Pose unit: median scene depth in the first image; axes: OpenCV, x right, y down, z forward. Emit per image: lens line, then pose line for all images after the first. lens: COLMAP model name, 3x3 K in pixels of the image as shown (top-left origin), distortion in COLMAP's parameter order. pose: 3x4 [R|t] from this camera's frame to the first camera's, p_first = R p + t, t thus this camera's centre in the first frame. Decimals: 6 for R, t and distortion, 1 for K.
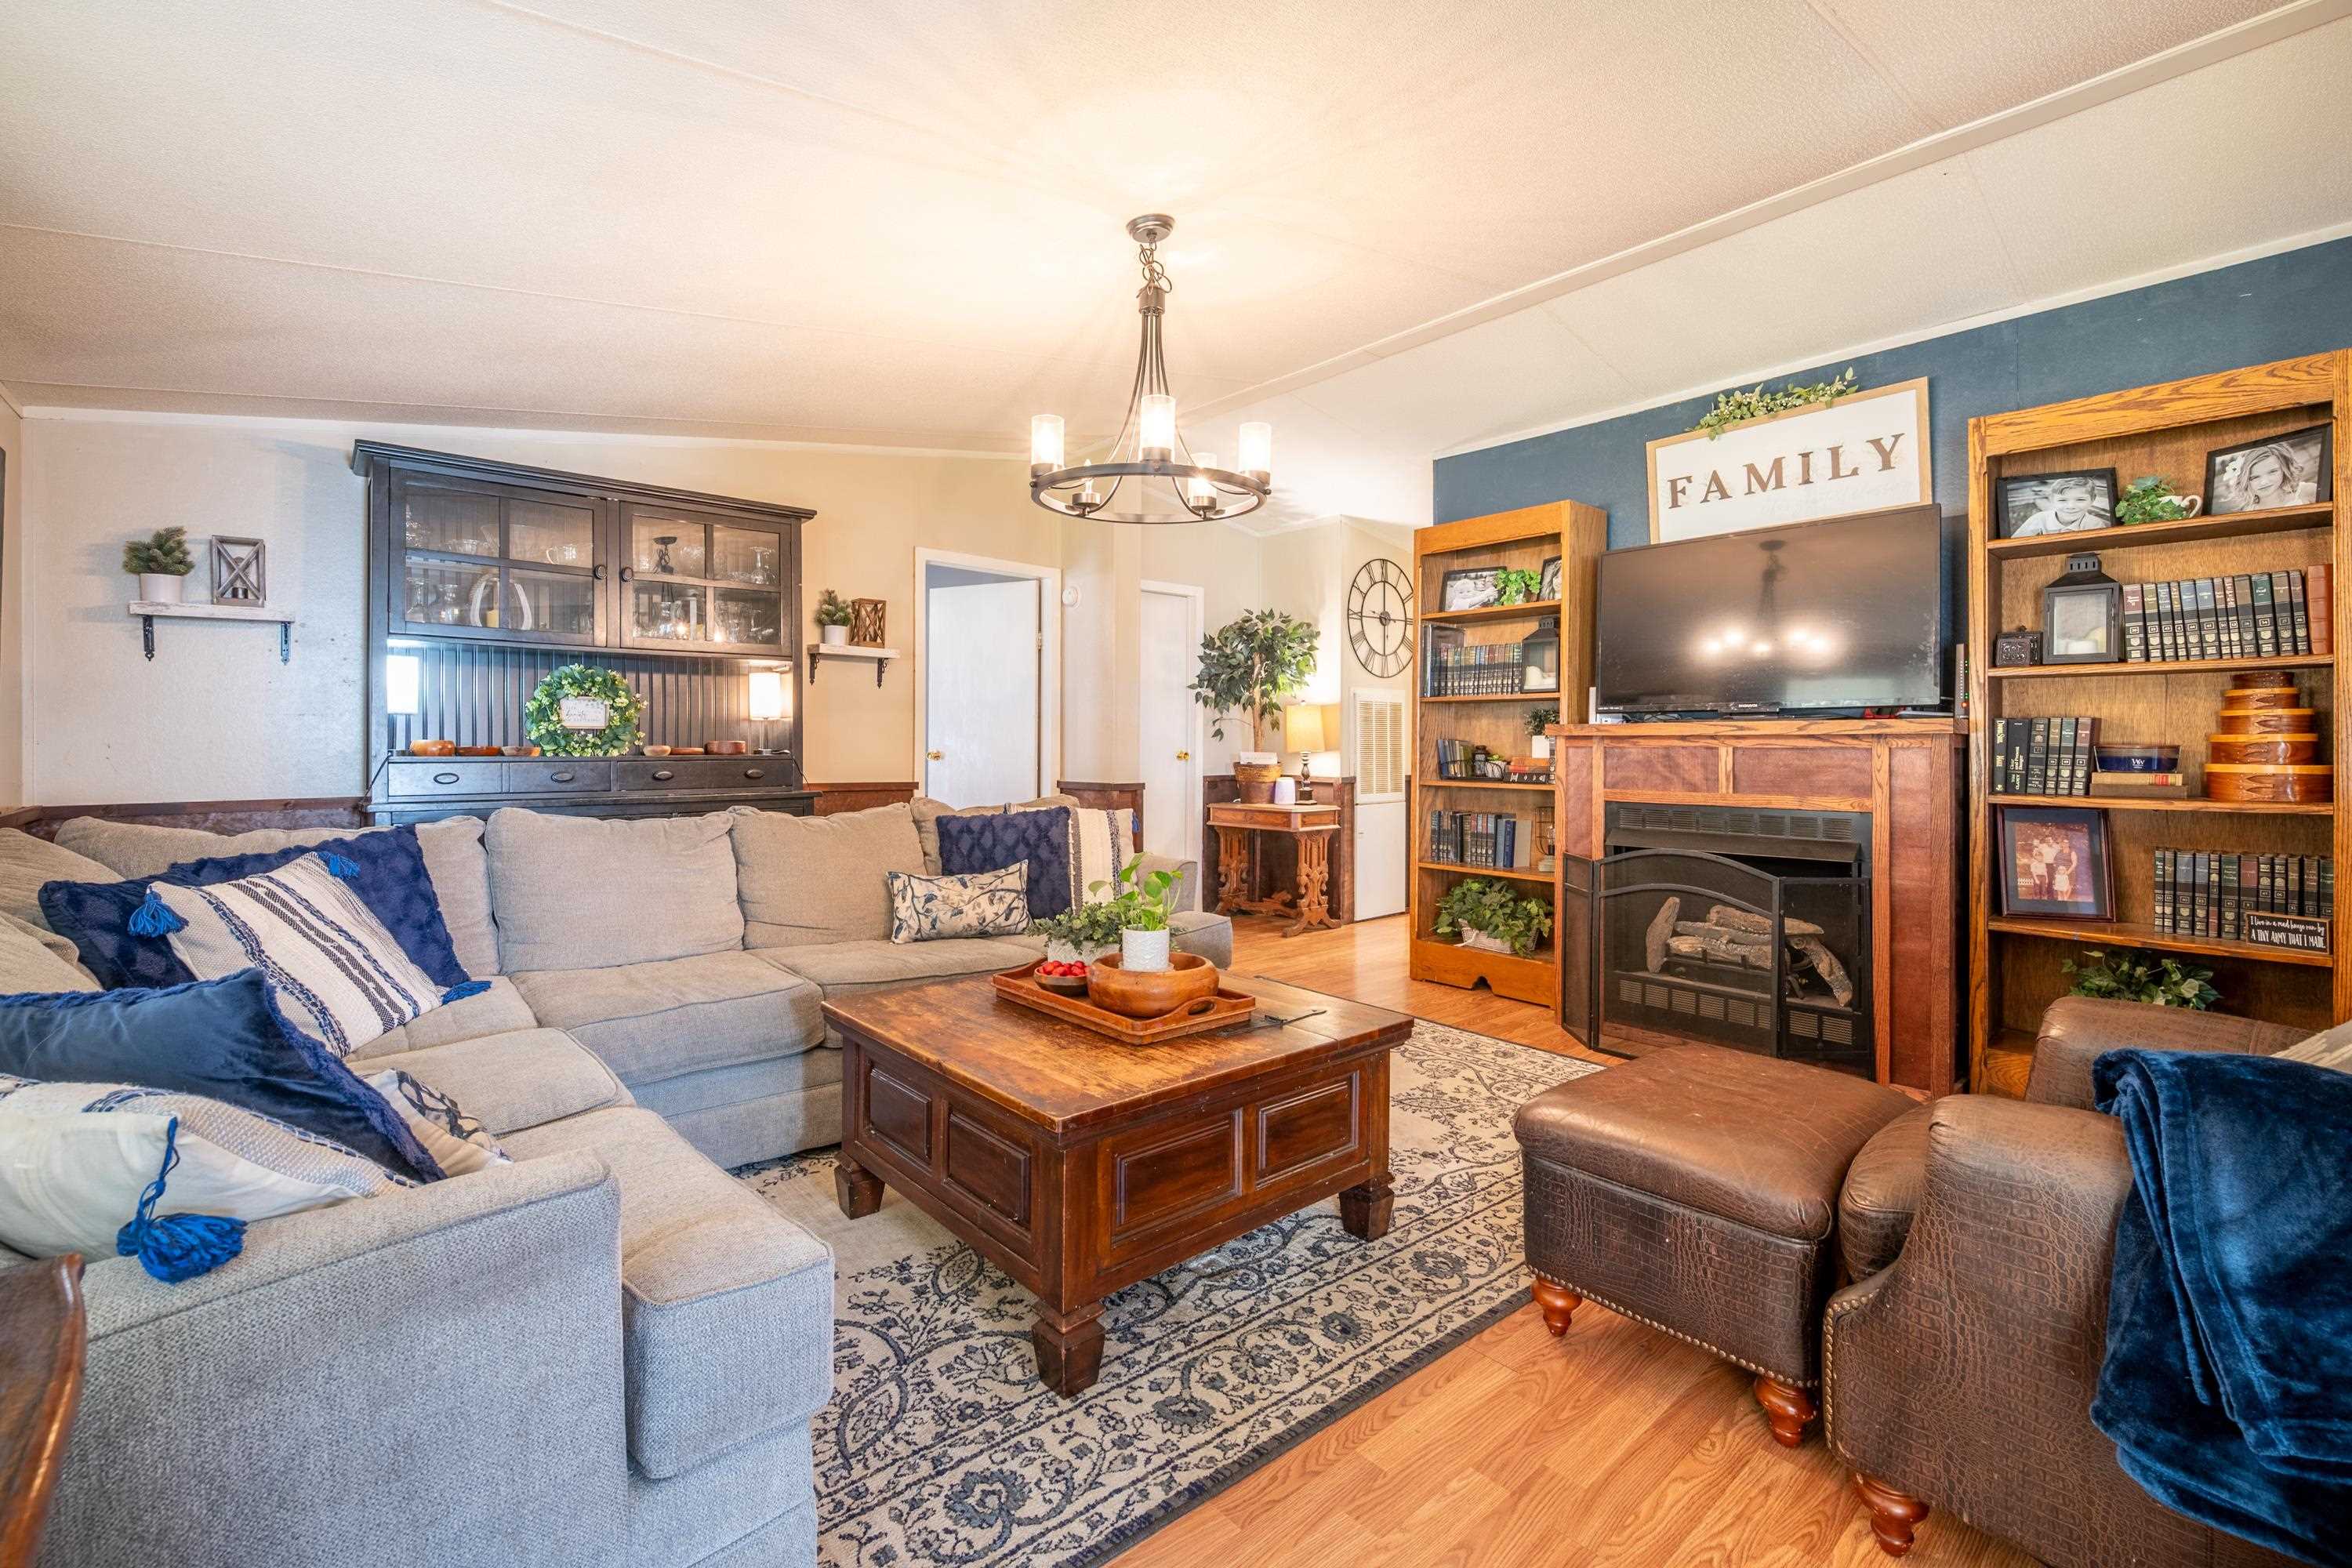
lens RADIAL K [[1027.4, 0, 1169.5], [0, 1027.4, 736.0], [0, 0, 1]] dist [0.002245, 0.000656]
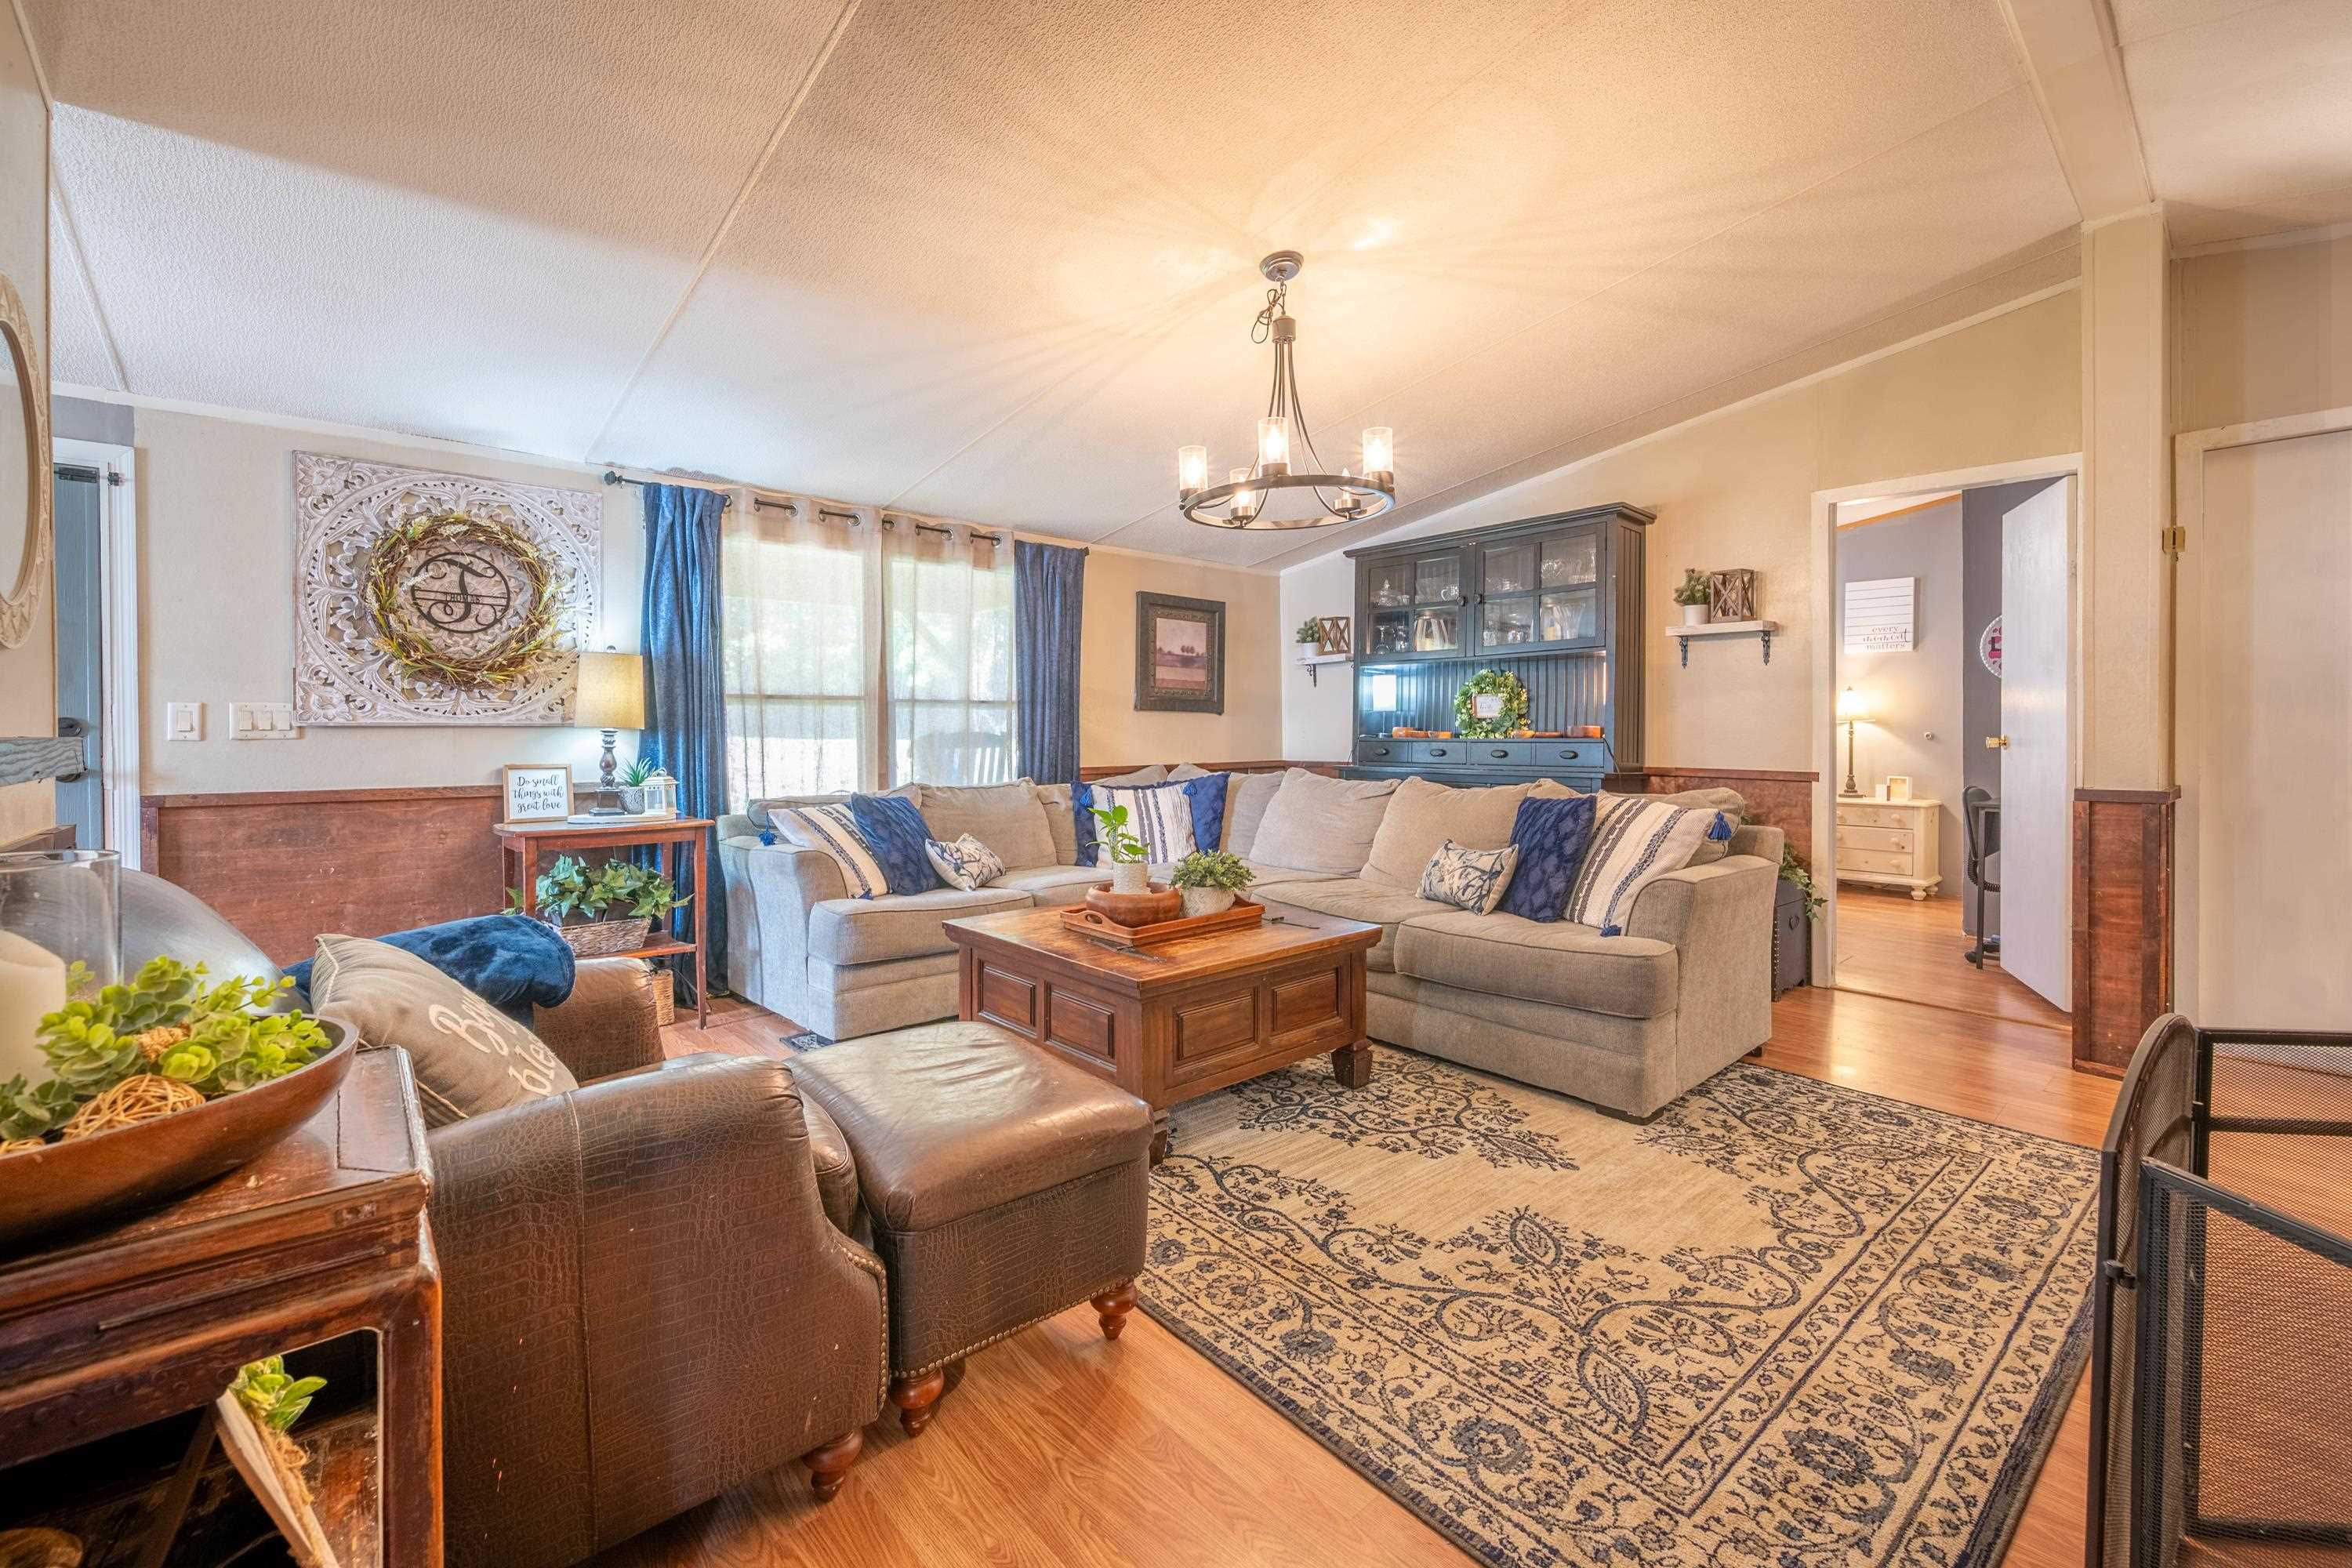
lens RADIAL K [[978.8, 0, 1141.7], [0, 978.8, 740.2], [0, 0, 1]] dist [-0.004404, 0.000442]
pose [[-0.015245, 0.009543, -0.999838, 0.833567], [0.012410, 0.999879, 0.009354, 0.006983], [0.999807, -0.012265, -0.015362, 0.678266]]
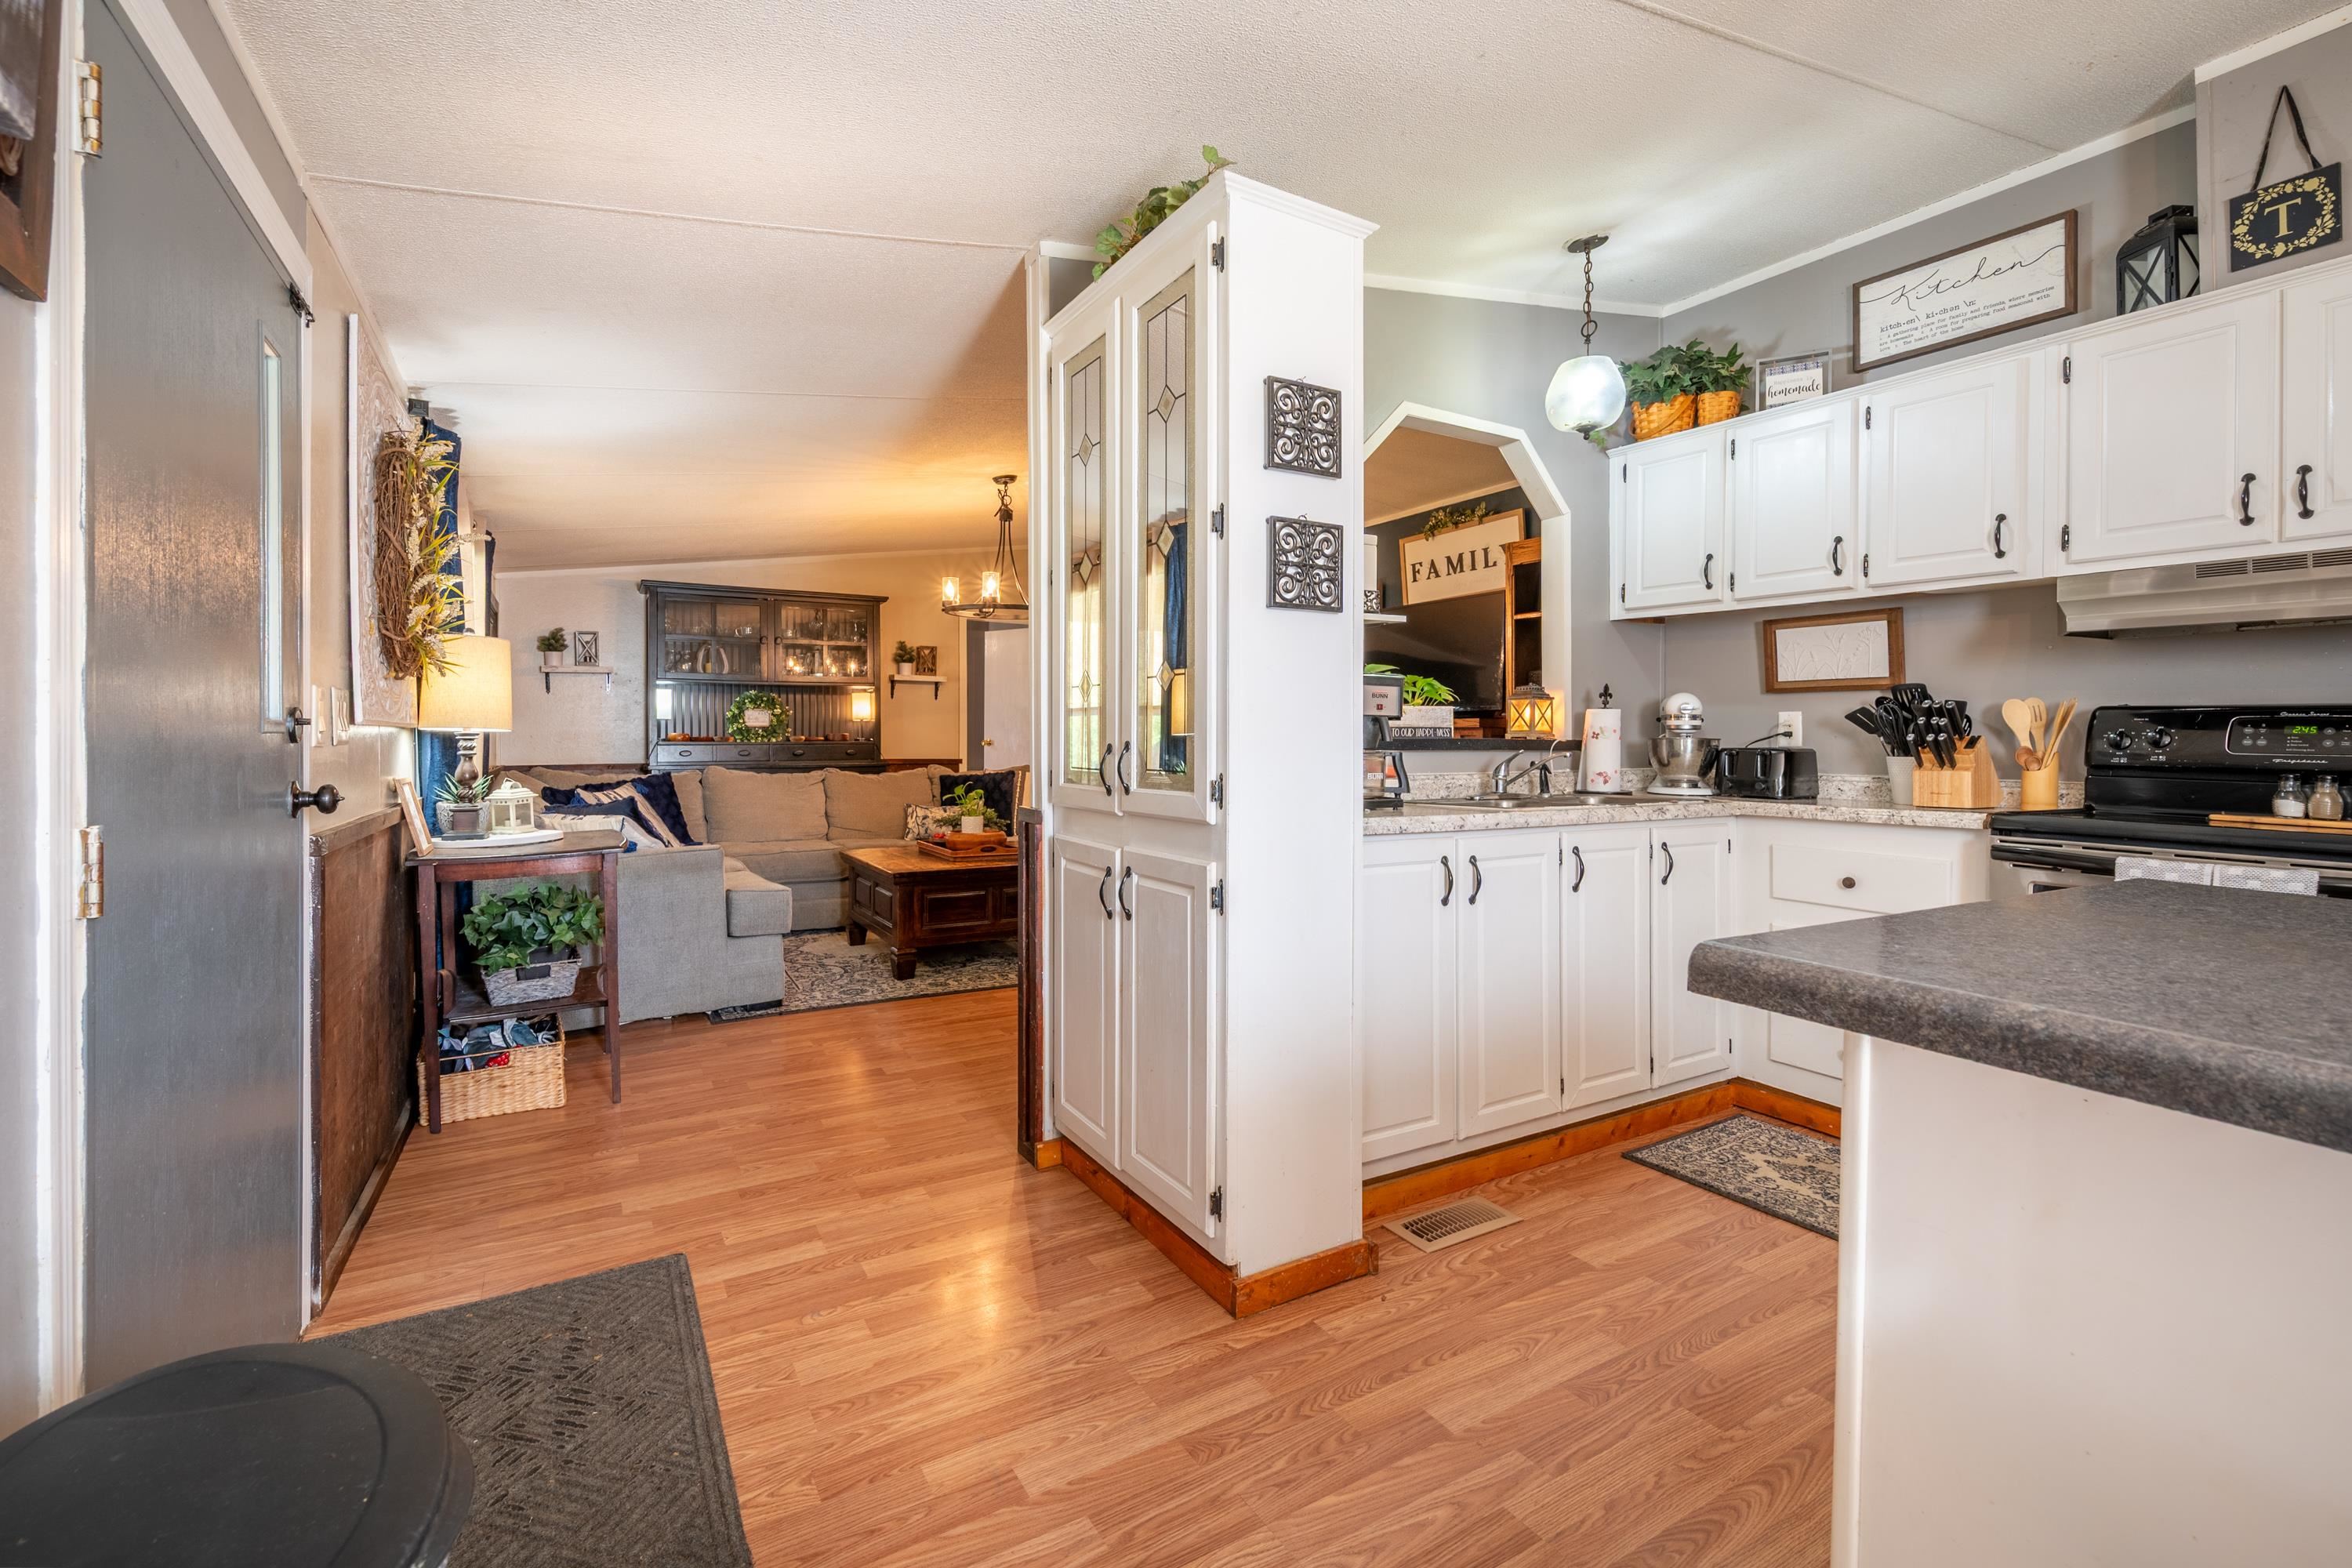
lens RADIAL K [[978.8, 0, 1221.8], [0, 978.8, 731.9], [0, 0, 1]] dist [-0.004404, 0.000442]
pose [[0.993070, -0.004012, -0.117460, 0.496413], [0.004562, 0.999980, 0.004415, -0.002183], [0.117440, -0.004920, 0.993068, -0.681475]]
